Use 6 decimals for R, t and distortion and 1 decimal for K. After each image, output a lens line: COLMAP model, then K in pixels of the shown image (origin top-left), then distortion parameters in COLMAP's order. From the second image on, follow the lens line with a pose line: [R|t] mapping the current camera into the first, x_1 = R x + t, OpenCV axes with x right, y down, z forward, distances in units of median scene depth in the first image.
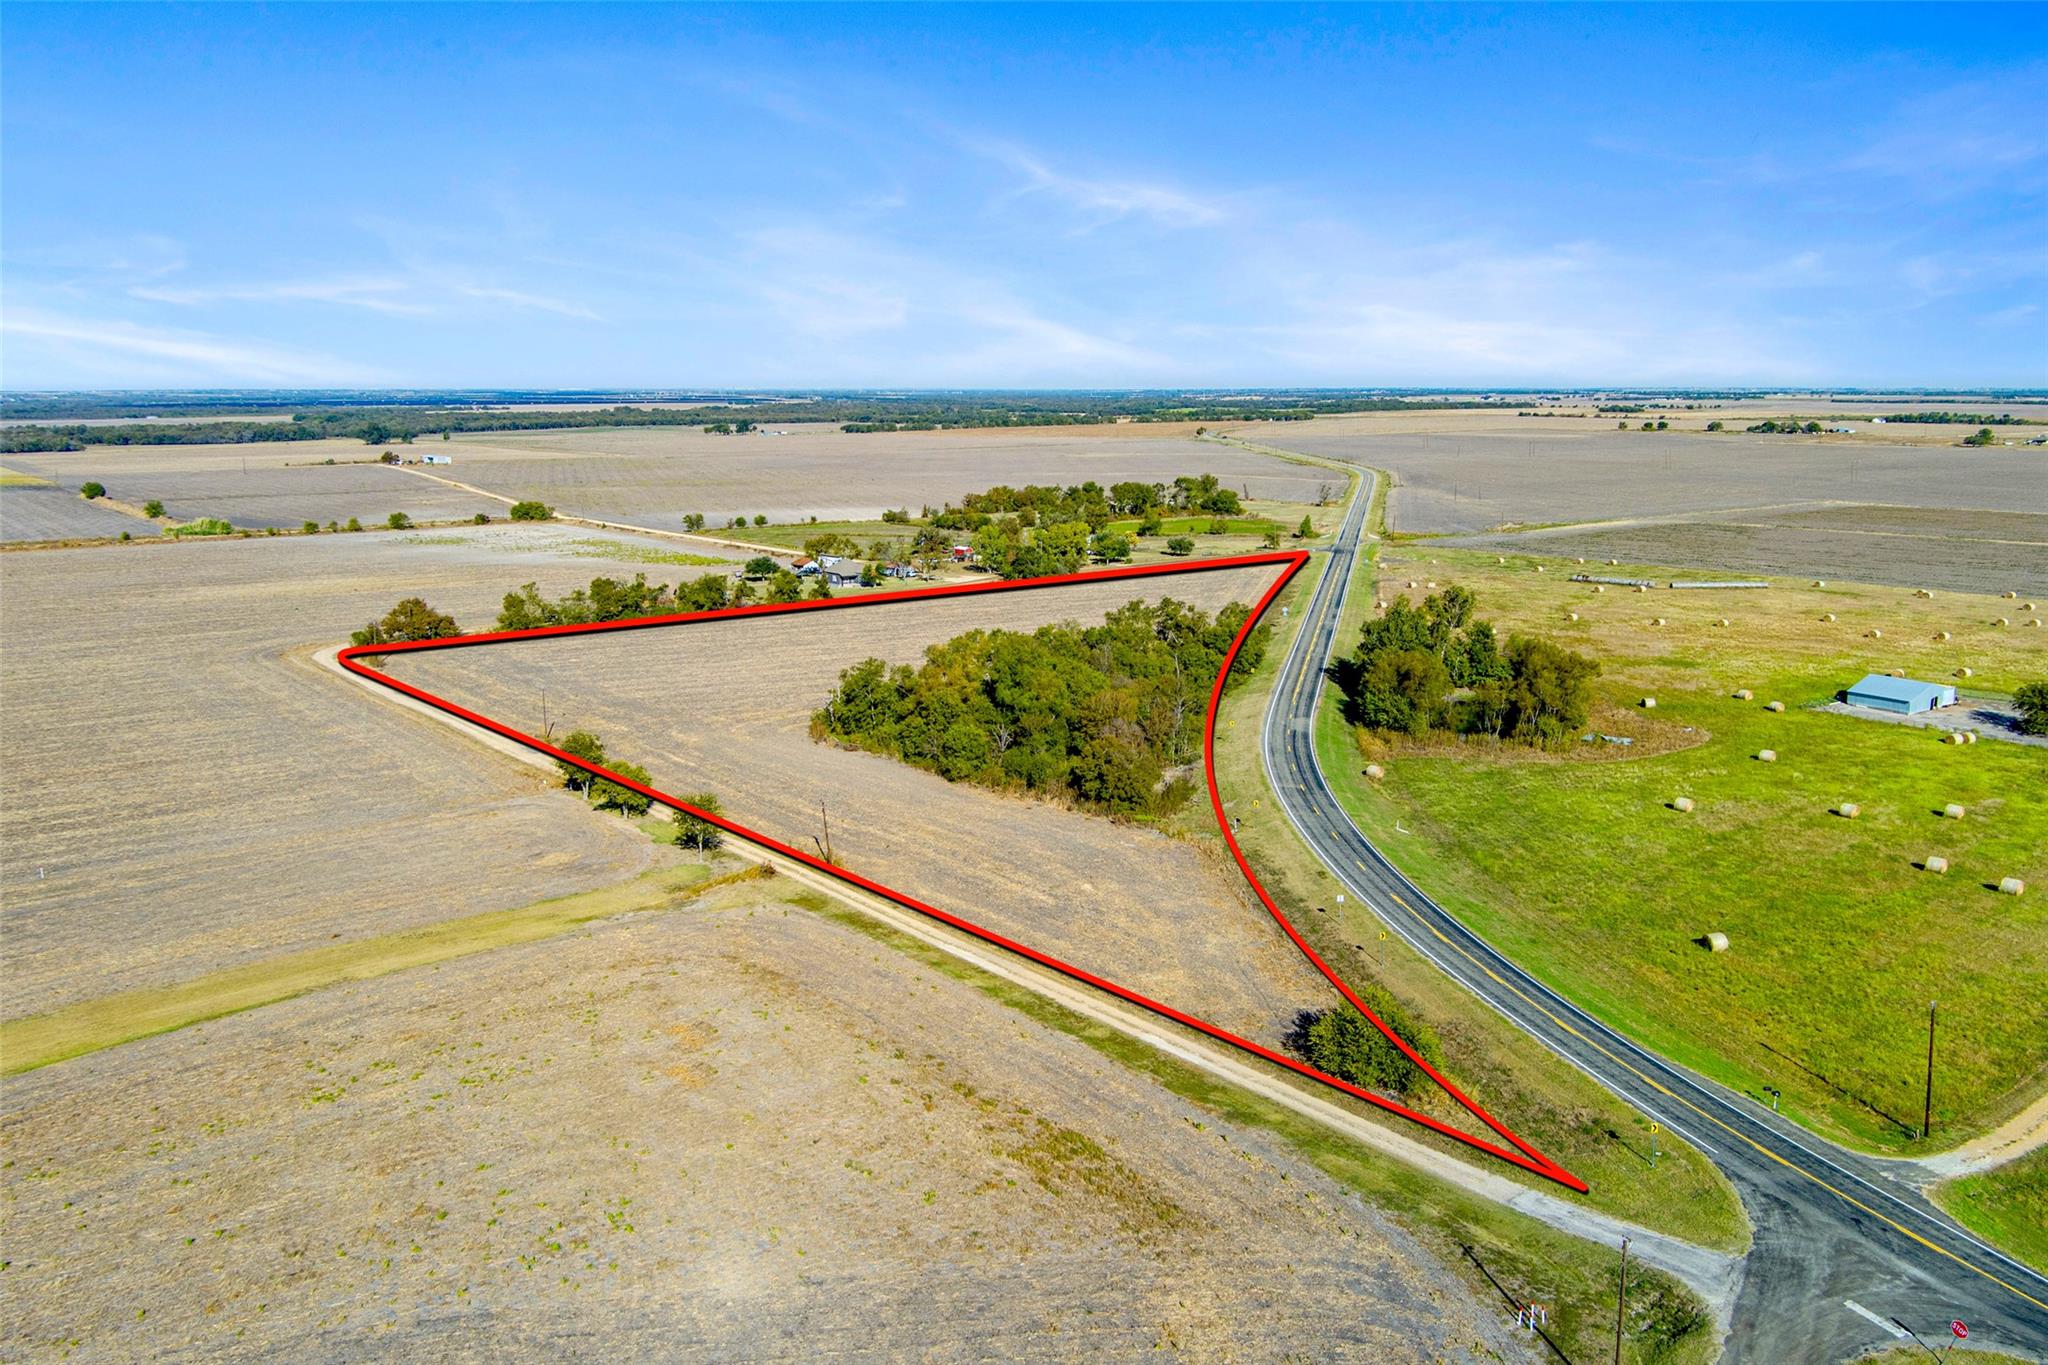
lens RADIAL K [[1687.0, 0, 1024.0], [0, 1687.0, 682.5], [0, 0, 1]] dist [0.006377, 0.016293]
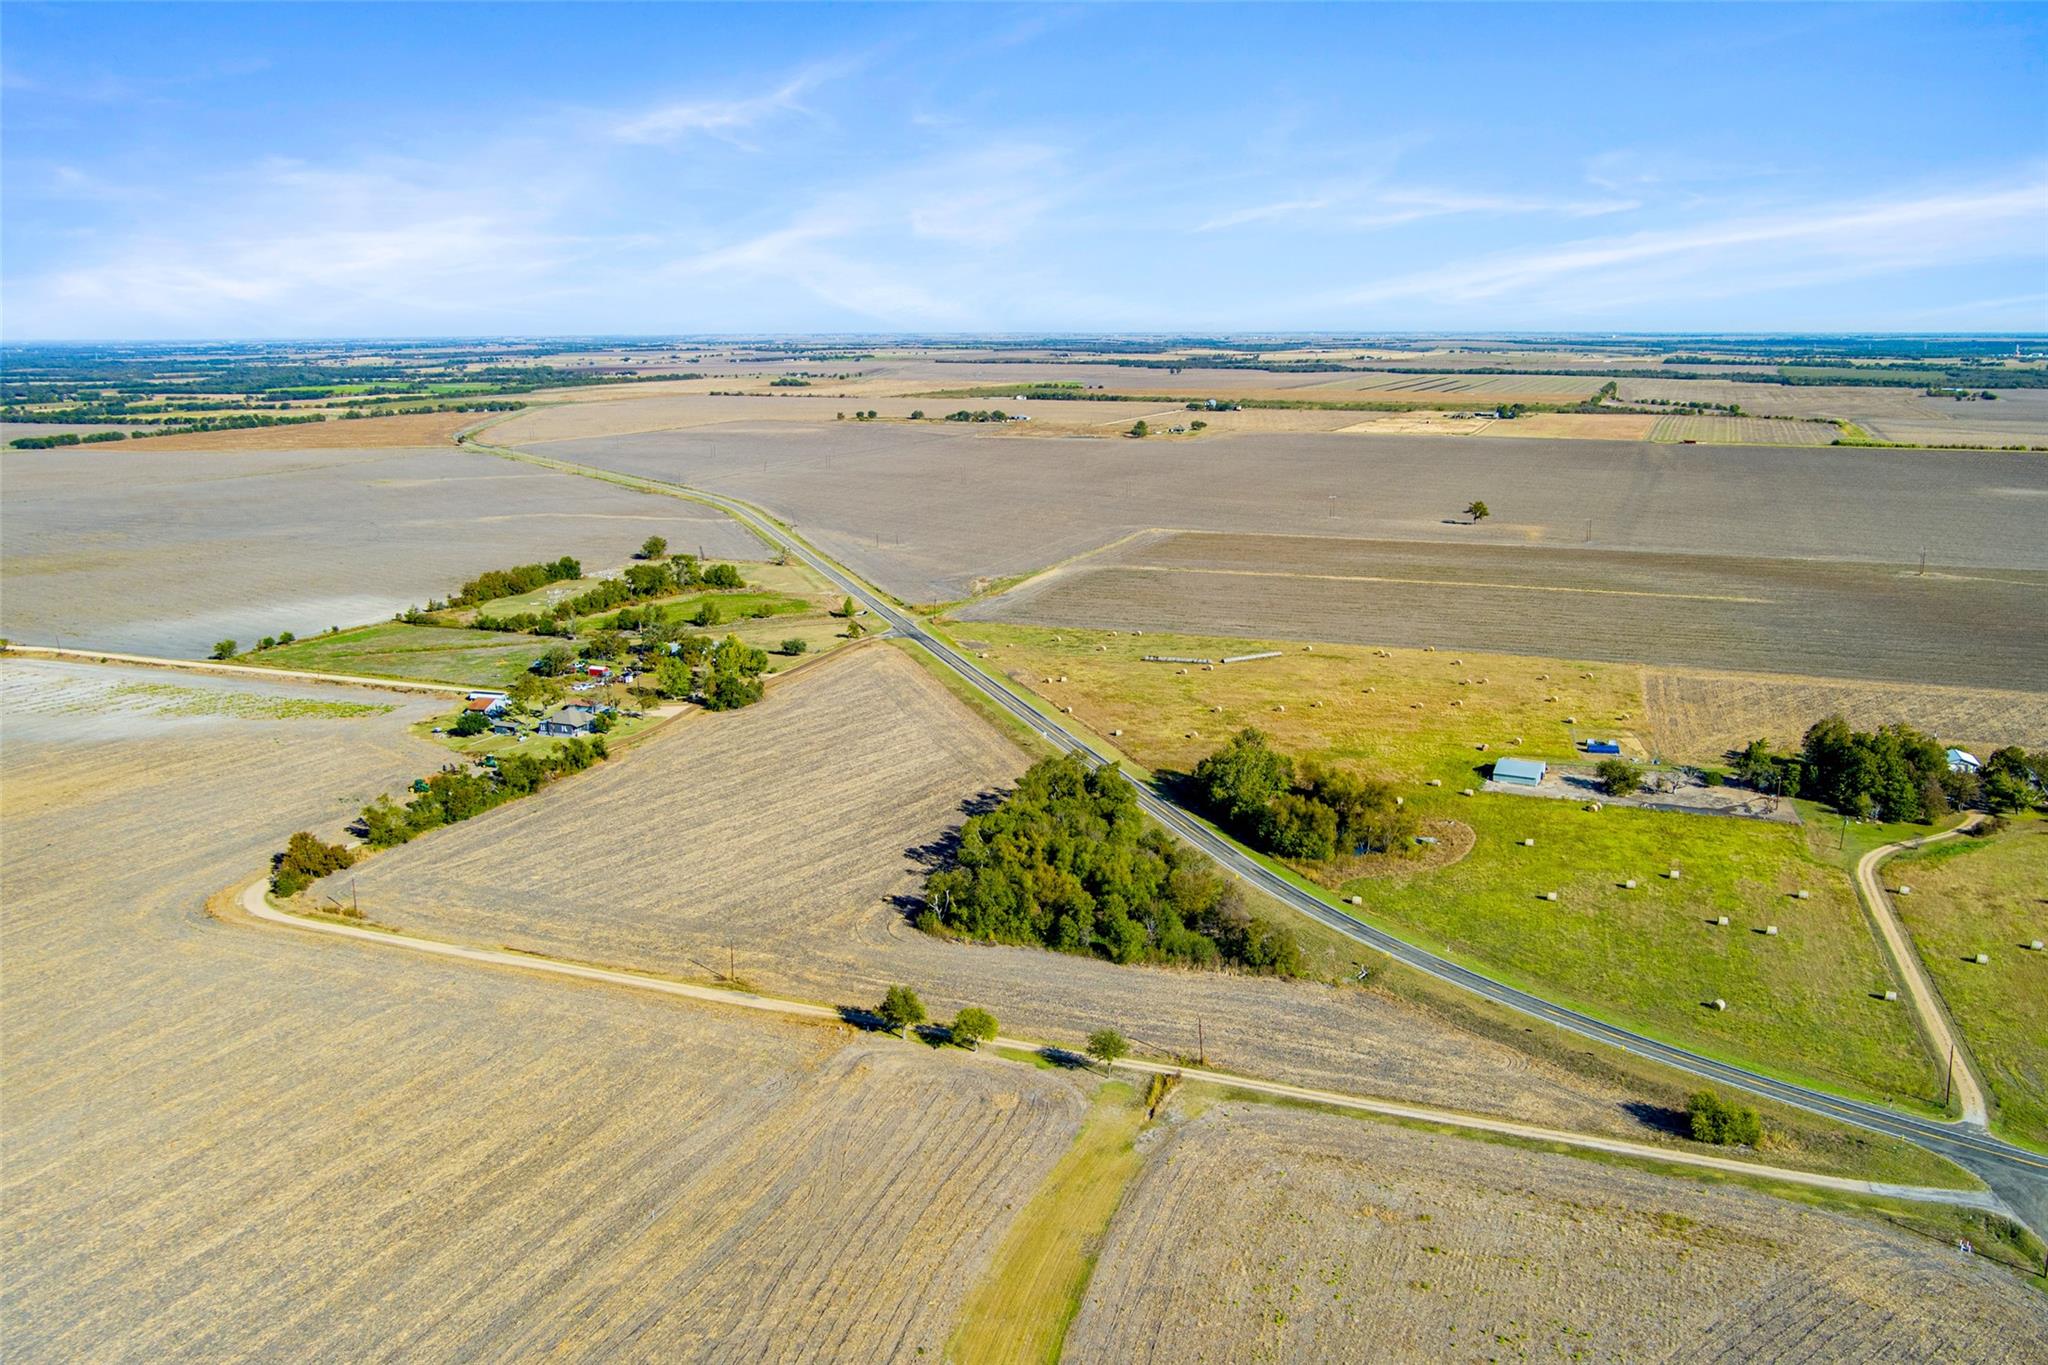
lens RADIAL K [[1680.1, 0, 1024.0], [0, 1680.1, 682.5], [0, 0, 1]] dist [-0.024030, 0.015139]
pose [[0.866103, -0.108507, 0.487946, -0.711885], [0.091424, 0.994076, 0.058779, -0.241290], [-0.491433, -0.006298, 0.870892, -0.113181]]
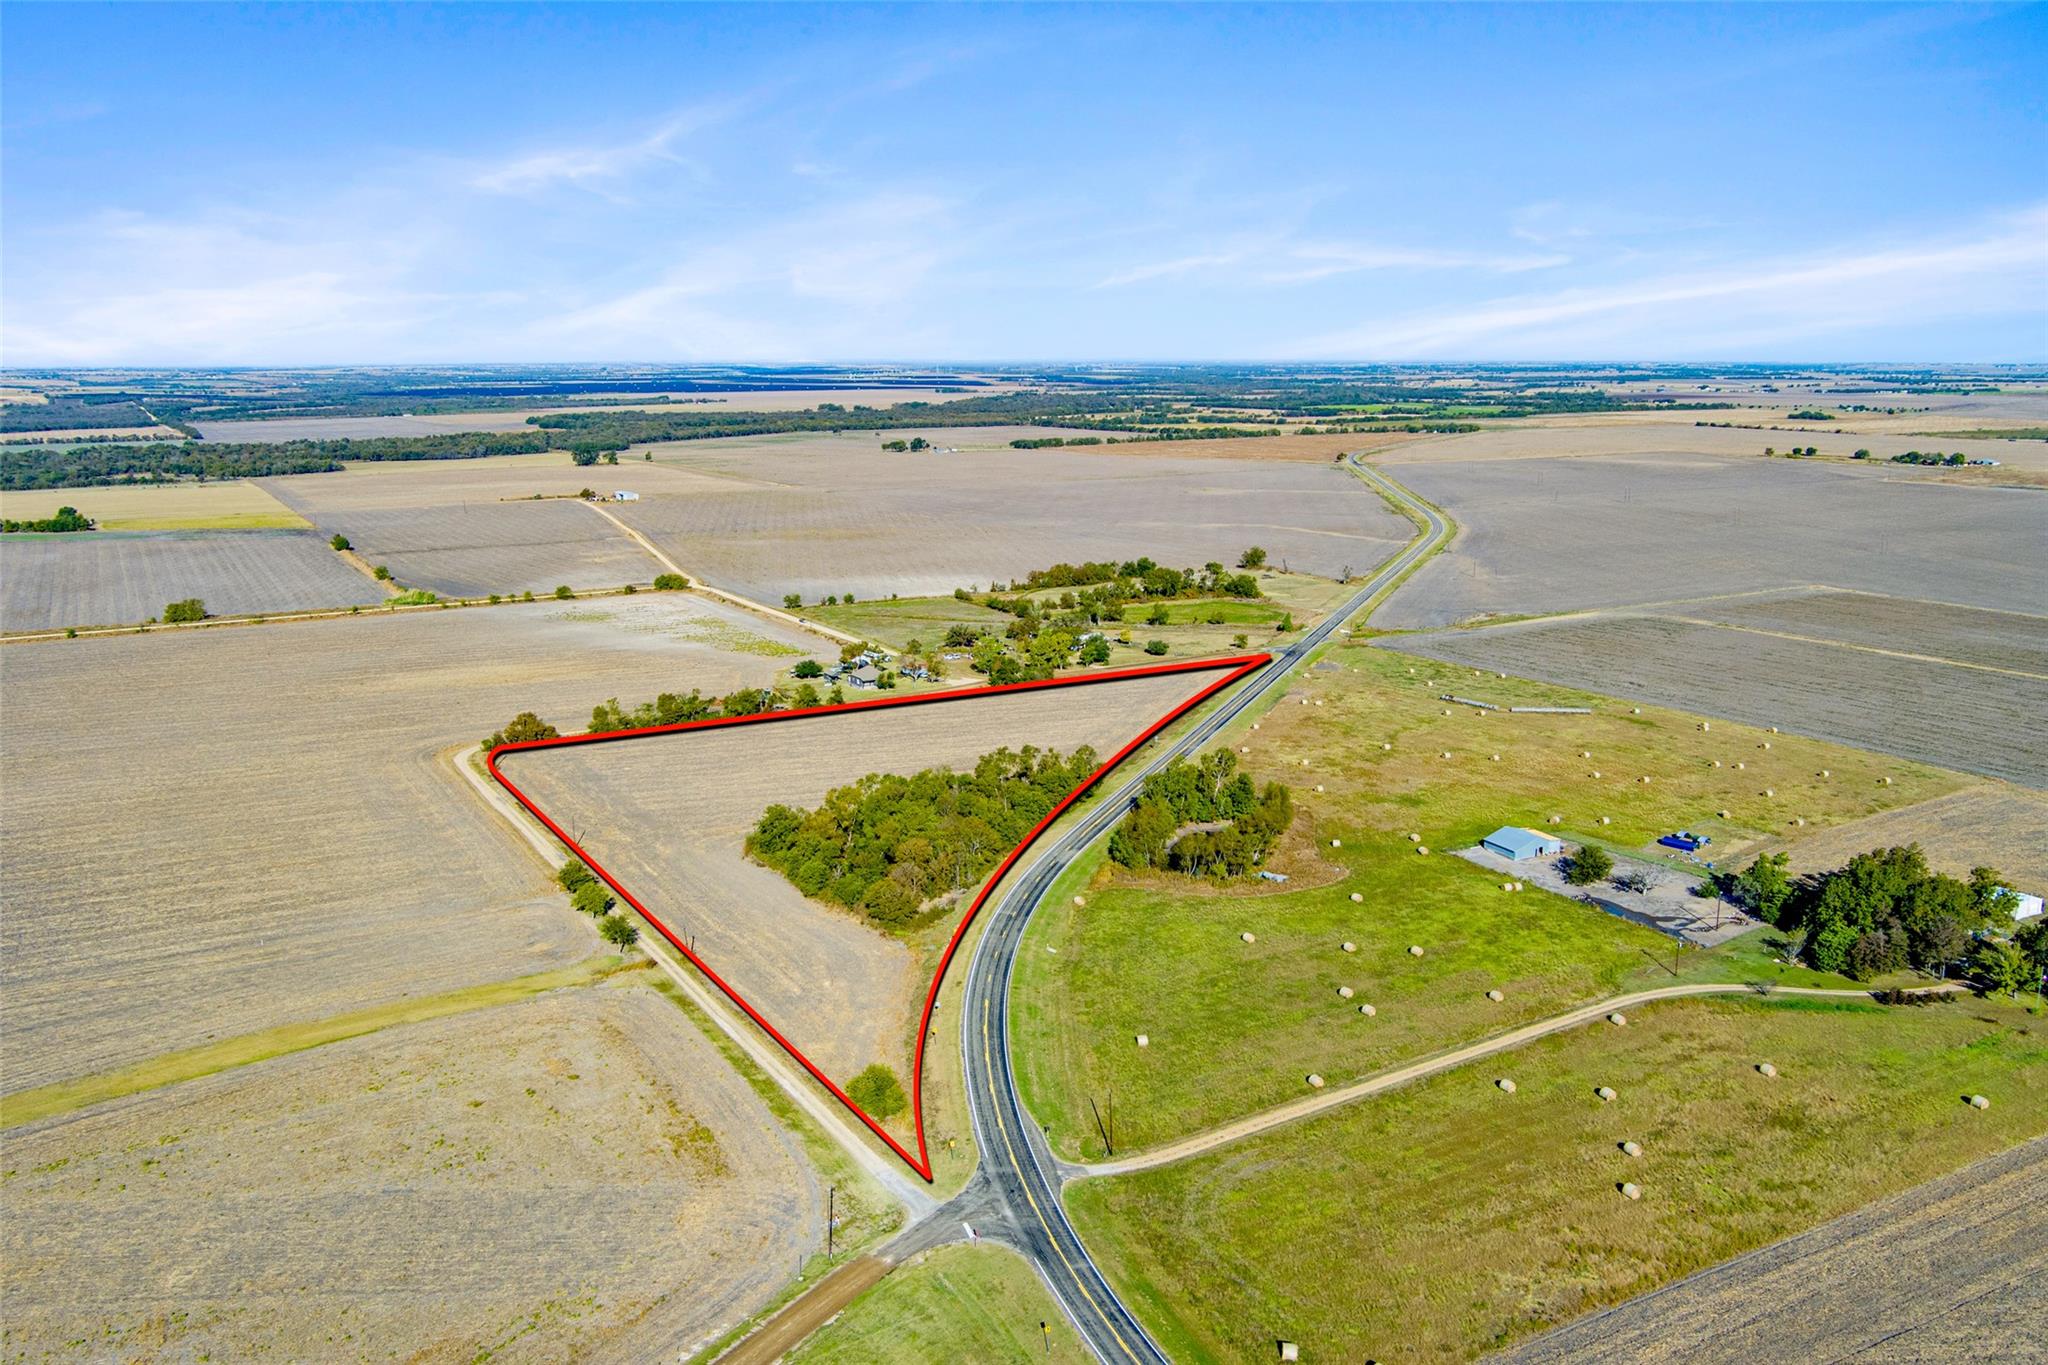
lens RADIAL K [[1704.5, 0, 1024.0], [0, 1704.5, 682.5], [0, 0, 1]] dist [-0.023000, -0.003586]
pose [[0.991192, 0.025433, -0.129969, 0.347681], [-0.023103, 0.999545, 0.019399, -0.170331], [0.130403, -0.016225, 0.991328, -0.519850]]
